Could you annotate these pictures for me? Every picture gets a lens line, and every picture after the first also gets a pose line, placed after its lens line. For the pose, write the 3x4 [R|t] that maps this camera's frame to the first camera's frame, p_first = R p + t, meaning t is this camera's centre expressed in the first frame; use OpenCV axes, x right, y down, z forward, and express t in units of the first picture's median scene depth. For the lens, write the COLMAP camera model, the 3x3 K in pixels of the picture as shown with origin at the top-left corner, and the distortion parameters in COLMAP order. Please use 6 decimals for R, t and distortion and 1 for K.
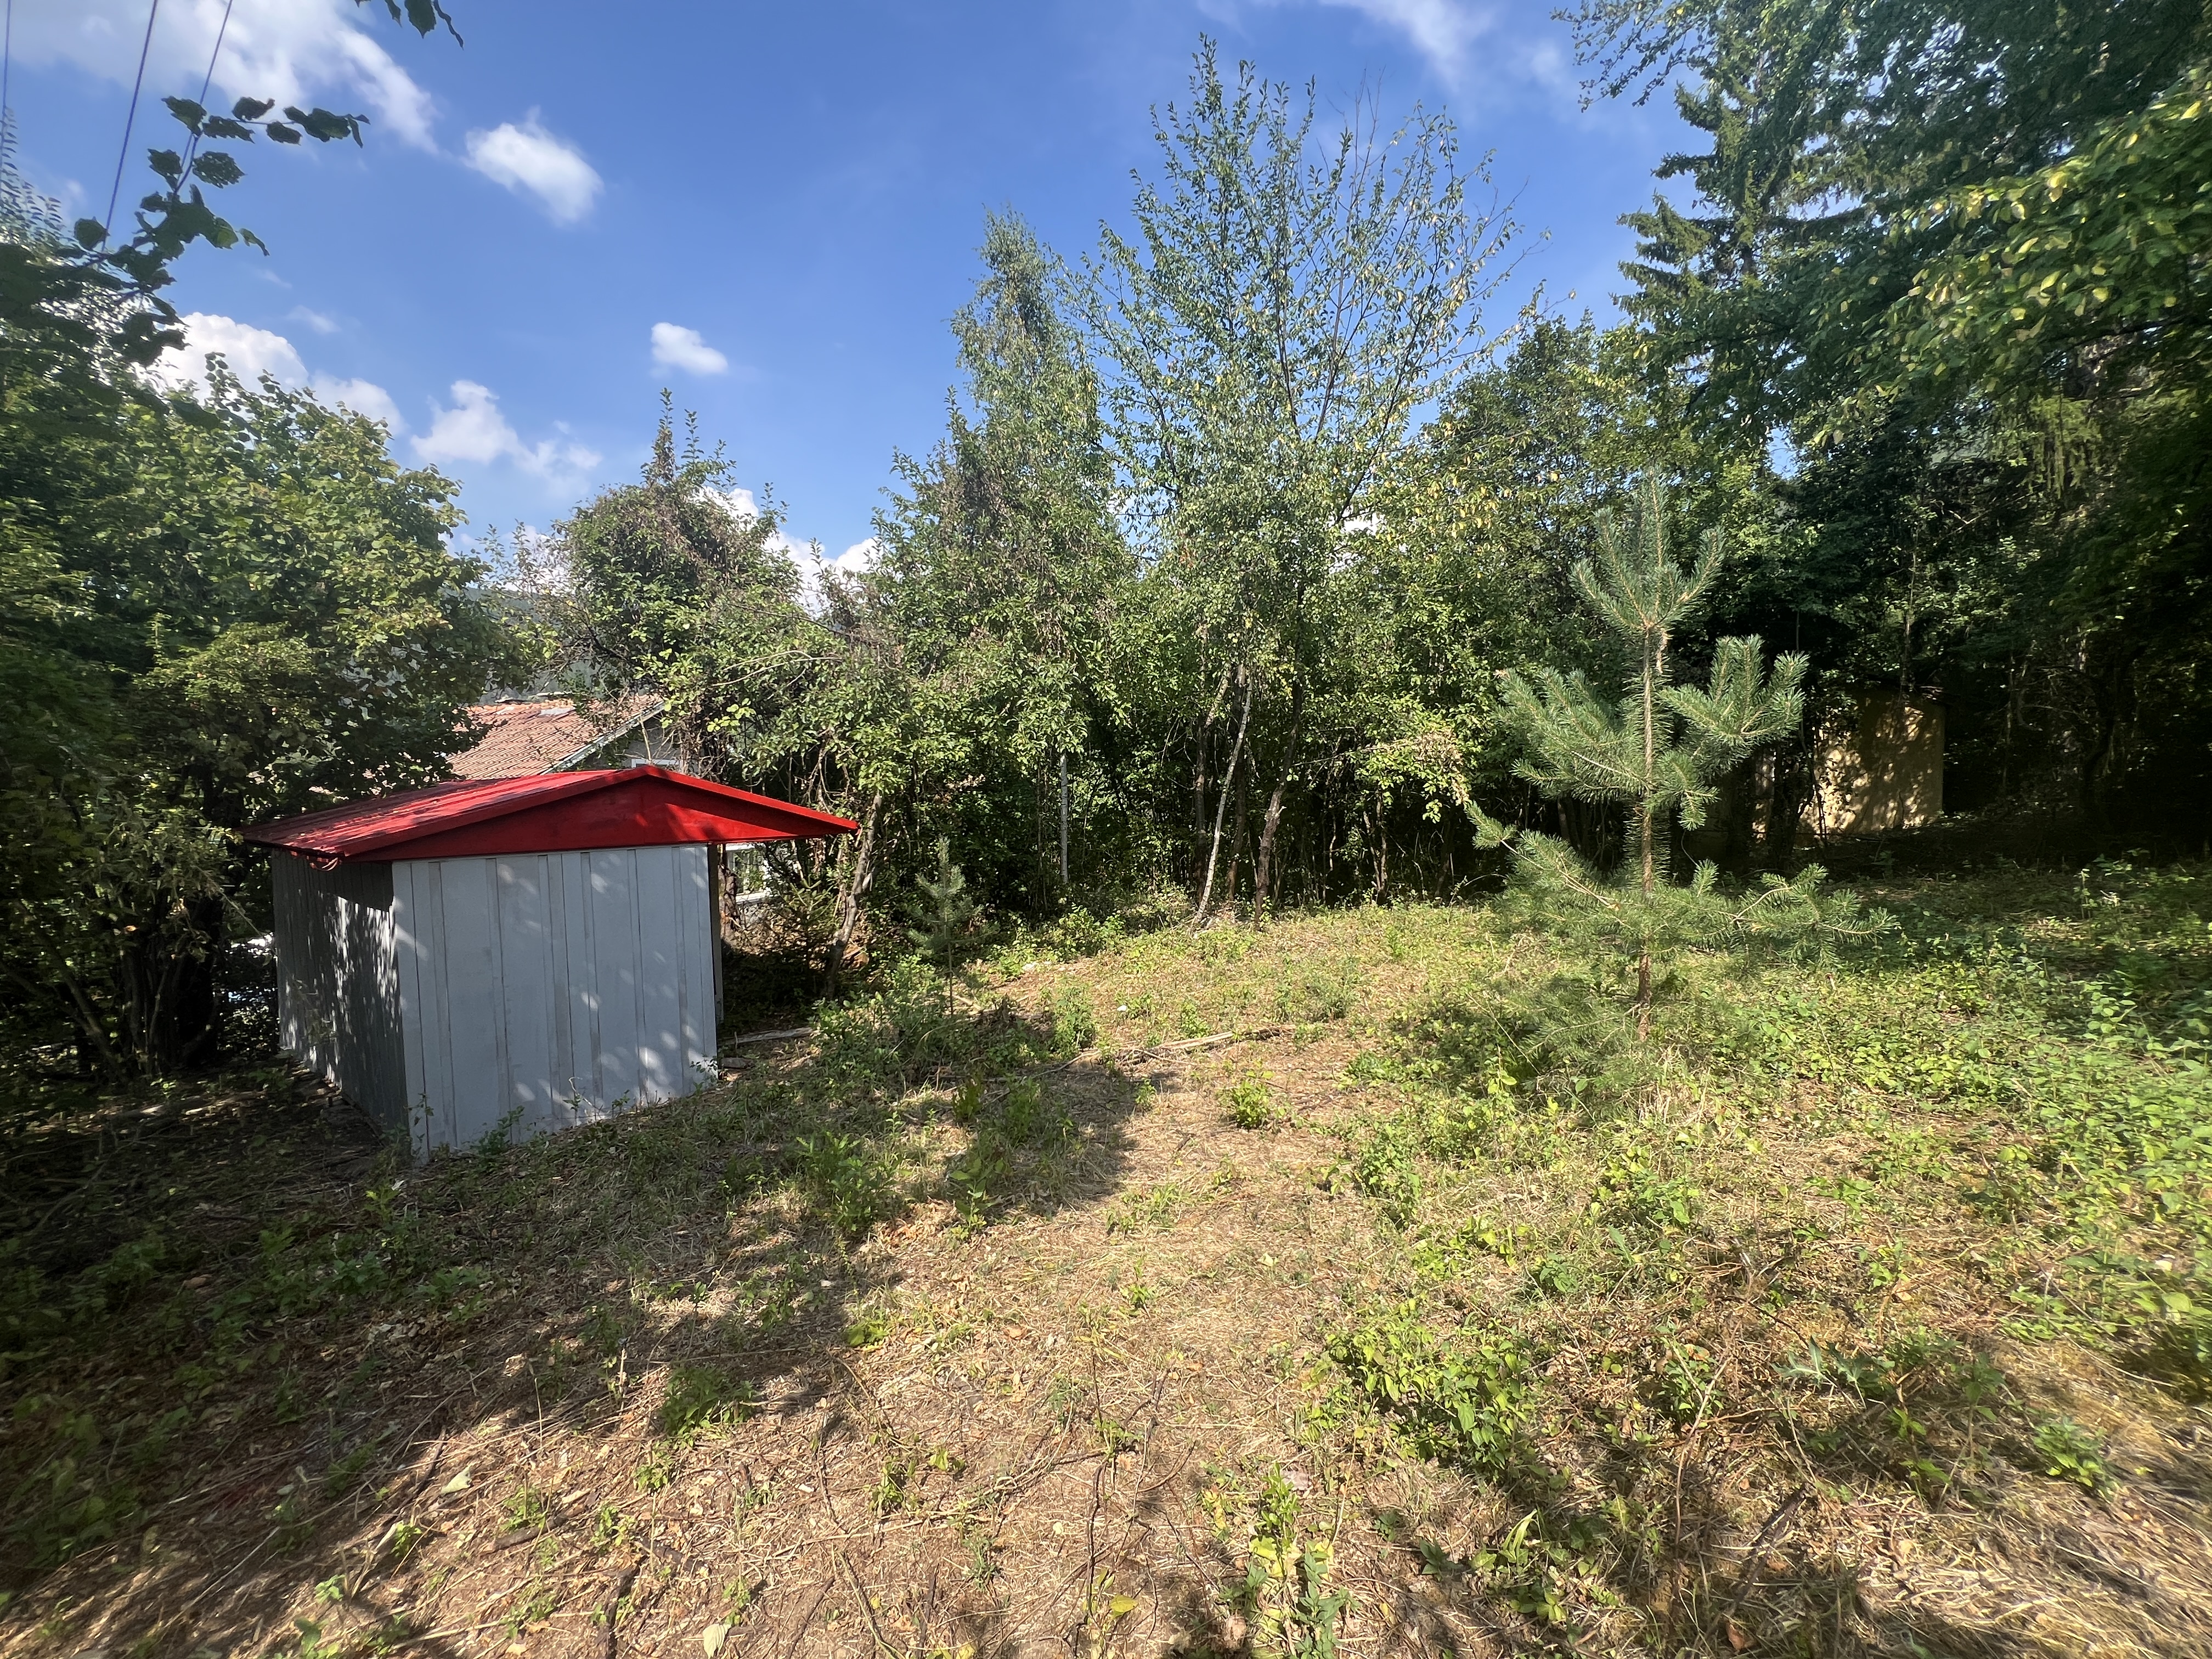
lens RADIAL K [[891.0, 0, 1108.6], [0, 891.0, 828.2], [0, 0, 1]] dist [0.000776, 0.000039]
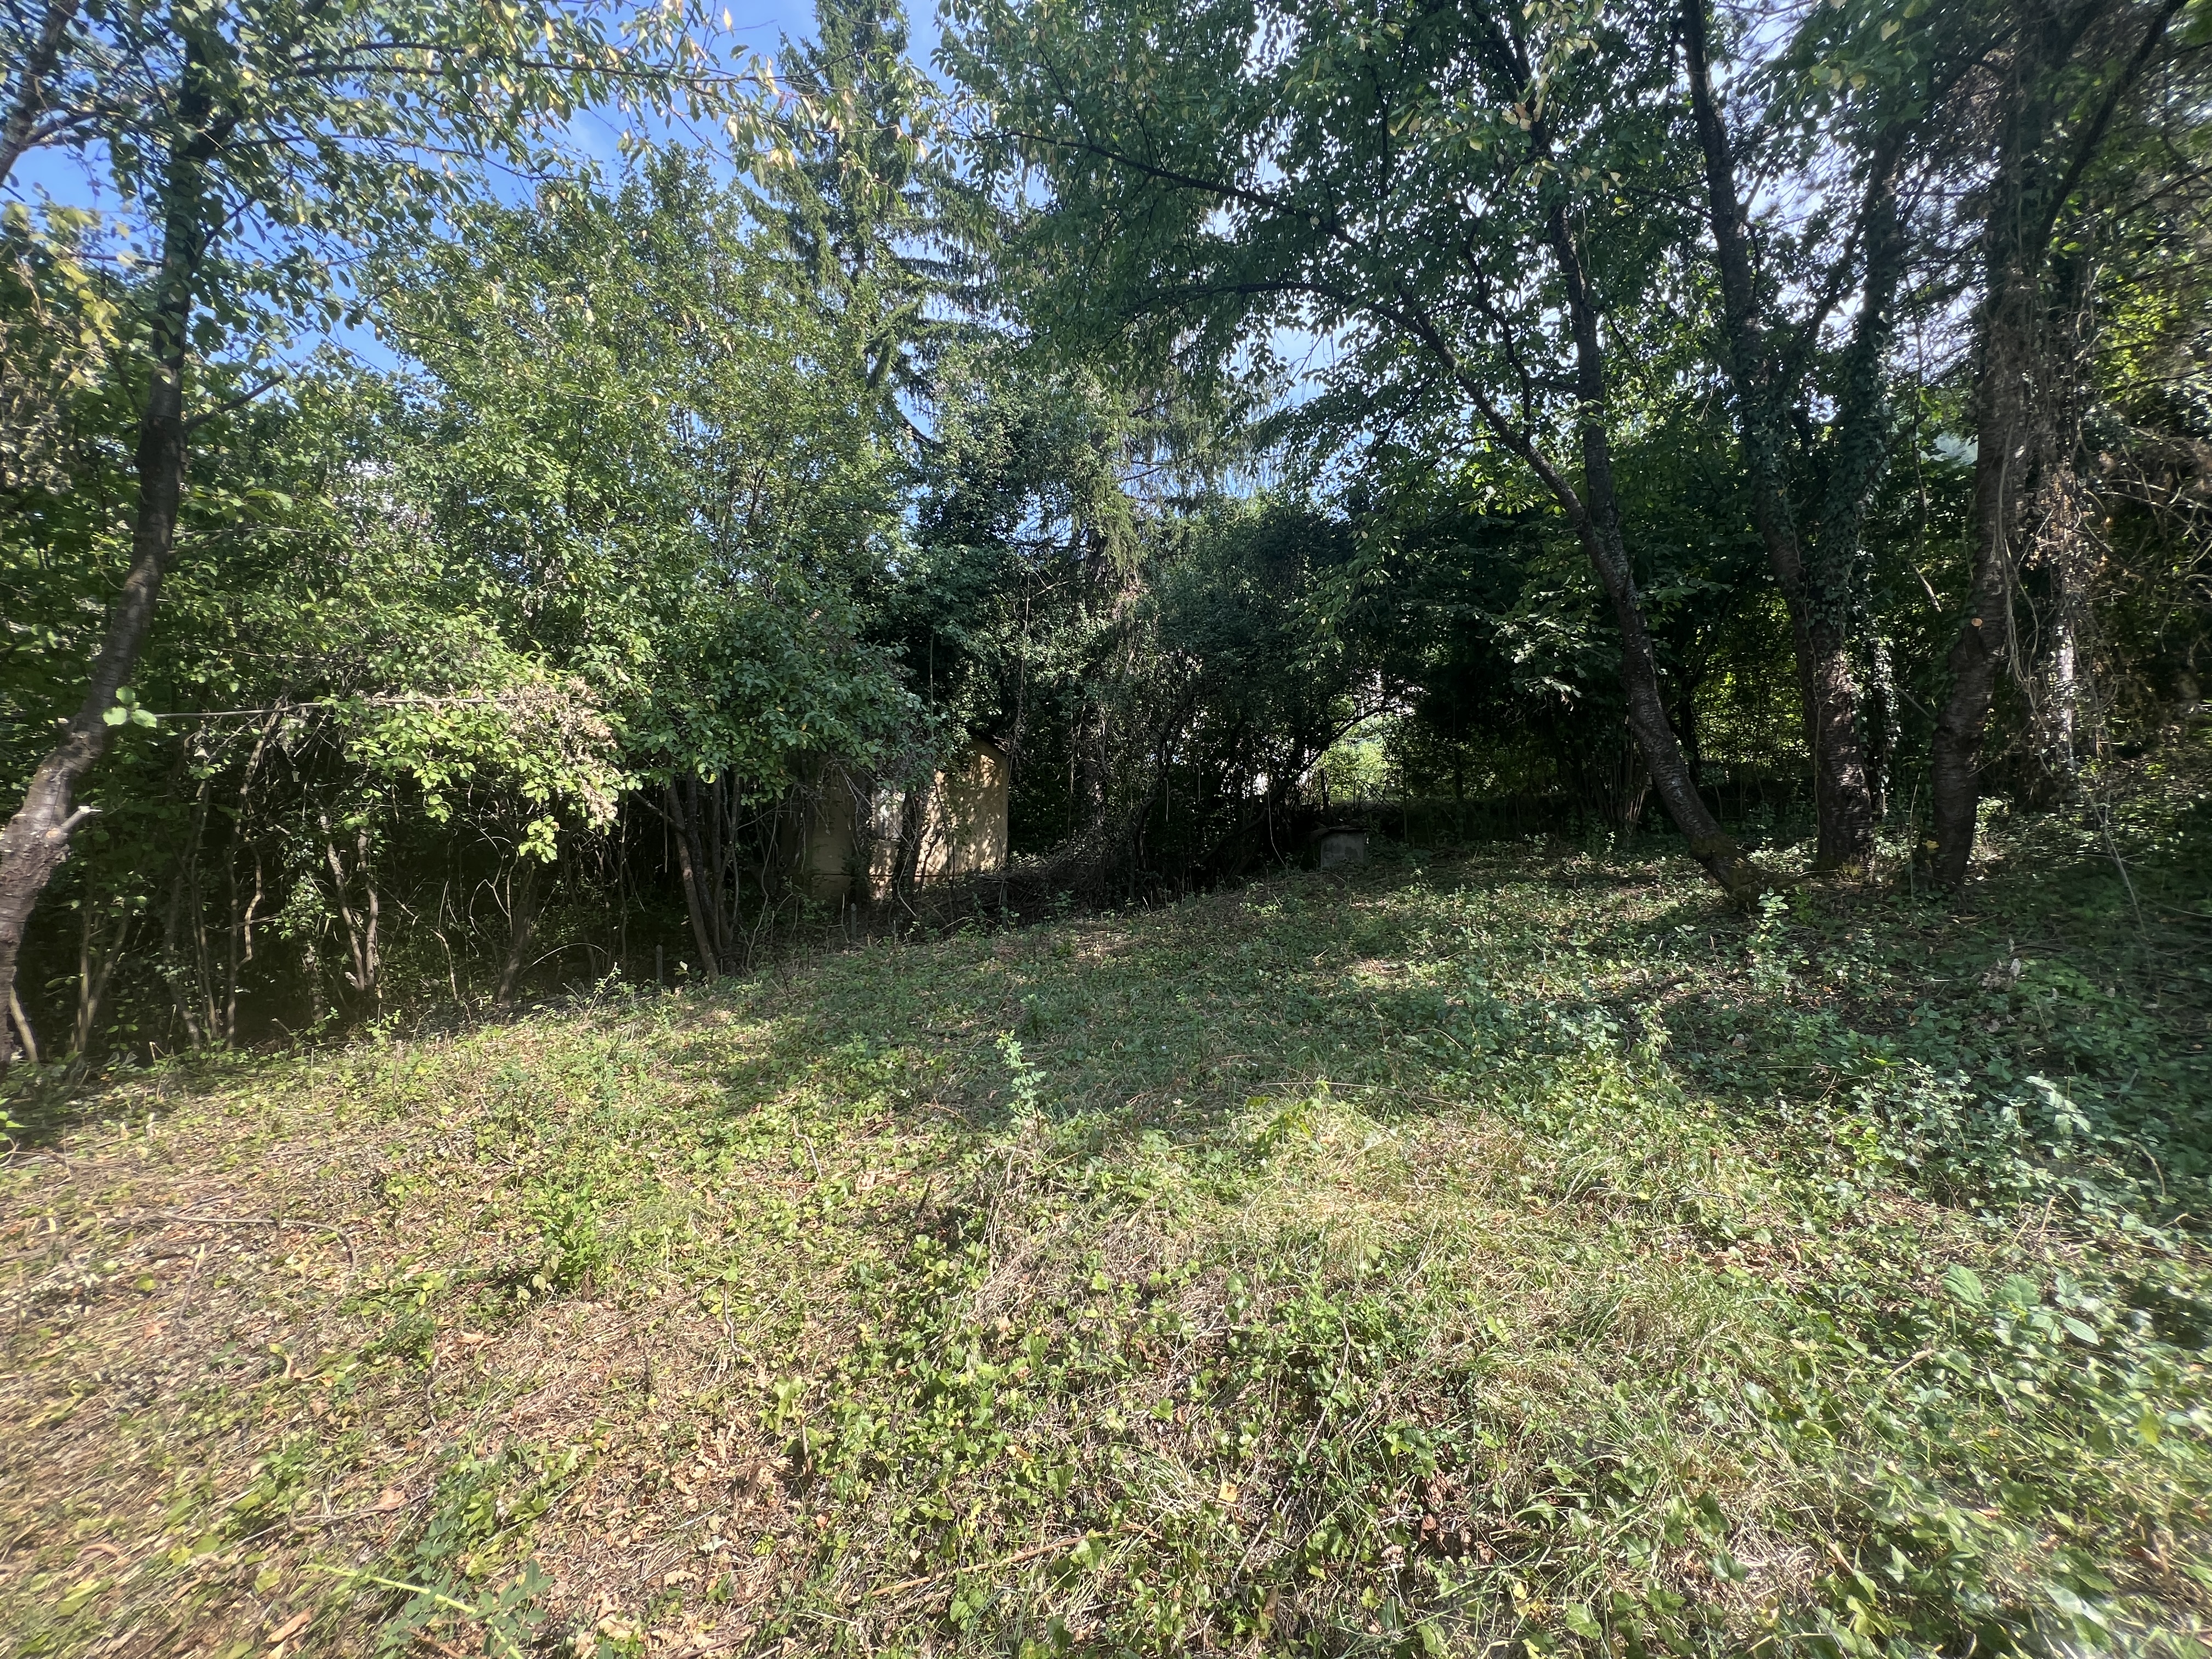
lens RADIAL K [[891.0, 0, 1112.0], [0, 891.0, 834.6], [0, 0, 1]] dist [0.000776, 0.000039]
pose [[0.522860, 0.025161, 0.852047, 0.087343], [0.014942, 0.999140, -0.038674, 0.002299], [-0.852288, 0.032952, 0.522034, 0.390224]]
